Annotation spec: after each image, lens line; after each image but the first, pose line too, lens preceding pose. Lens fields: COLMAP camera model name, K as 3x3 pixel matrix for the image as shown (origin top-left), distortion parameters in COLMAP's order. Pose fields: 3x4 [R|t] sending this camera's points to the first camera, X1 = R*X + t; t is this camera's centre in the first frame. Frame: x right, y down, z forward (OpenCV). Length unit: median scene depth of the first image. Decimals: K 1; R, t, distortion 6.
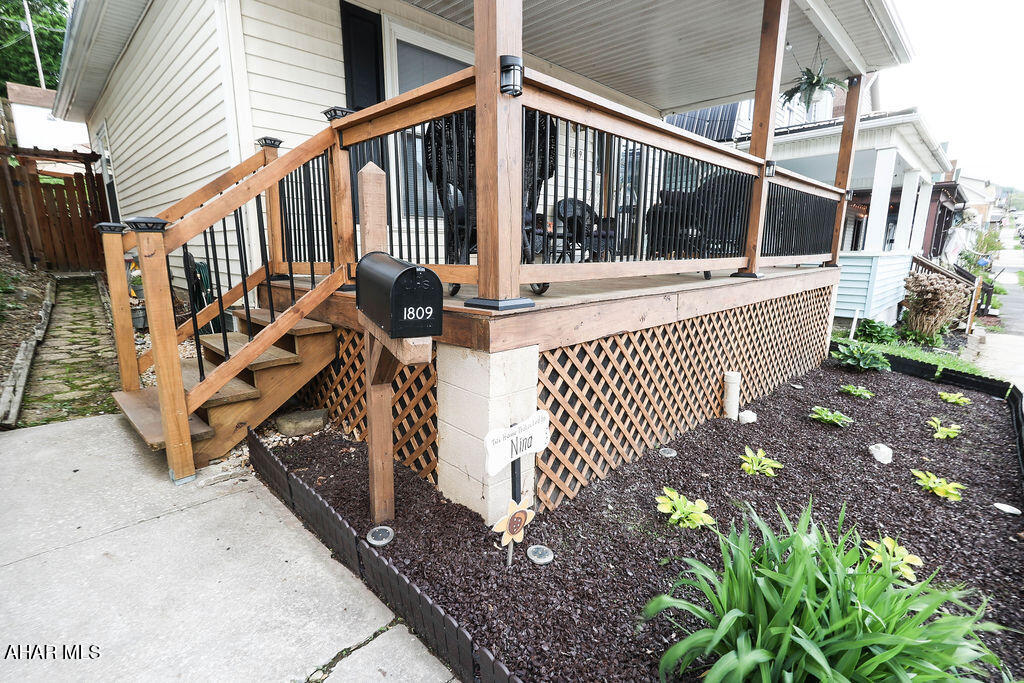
lens RADIAL K [[478.8, 0, 510.3], [0, 478.8, 348.0], [0, 0, 1]] dist [-0.001080, -0.000448]
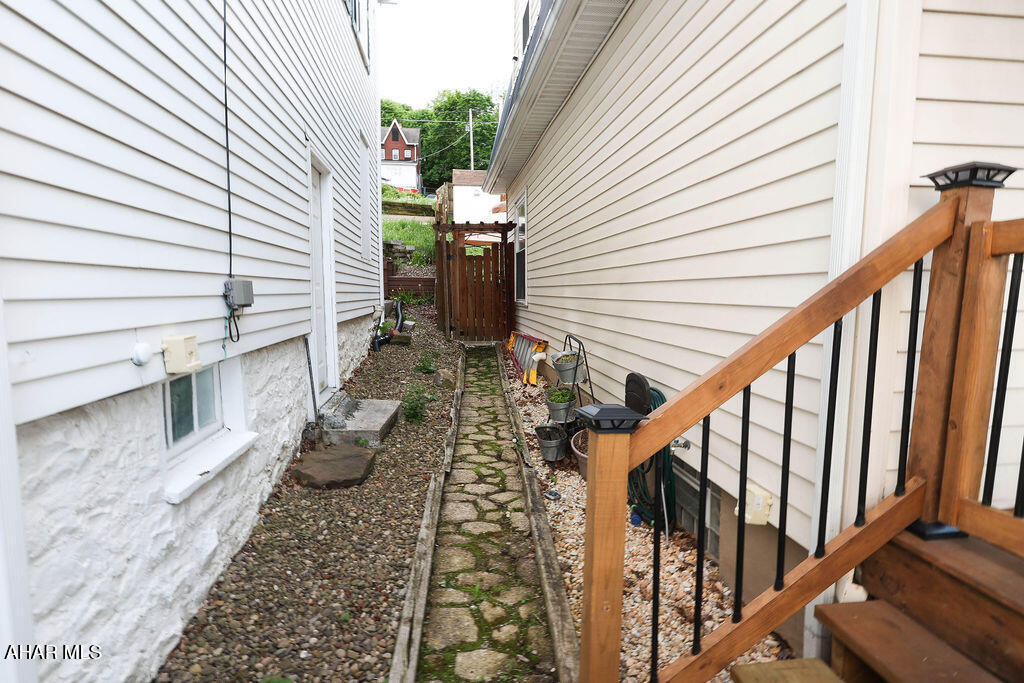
lens RADIAL K [[499.6, 0, 514.4], [0, 499.6, 339.4], [0, 0, 1]] dist [0.001026, 0.000277]
pose [[0.799183, 0.059104, -0.598175, -0.248851], [-0.122711, 0.990239, -0.066104, -0.108248], [0.588429, 0.126232, 0.798634, 0.227750]]
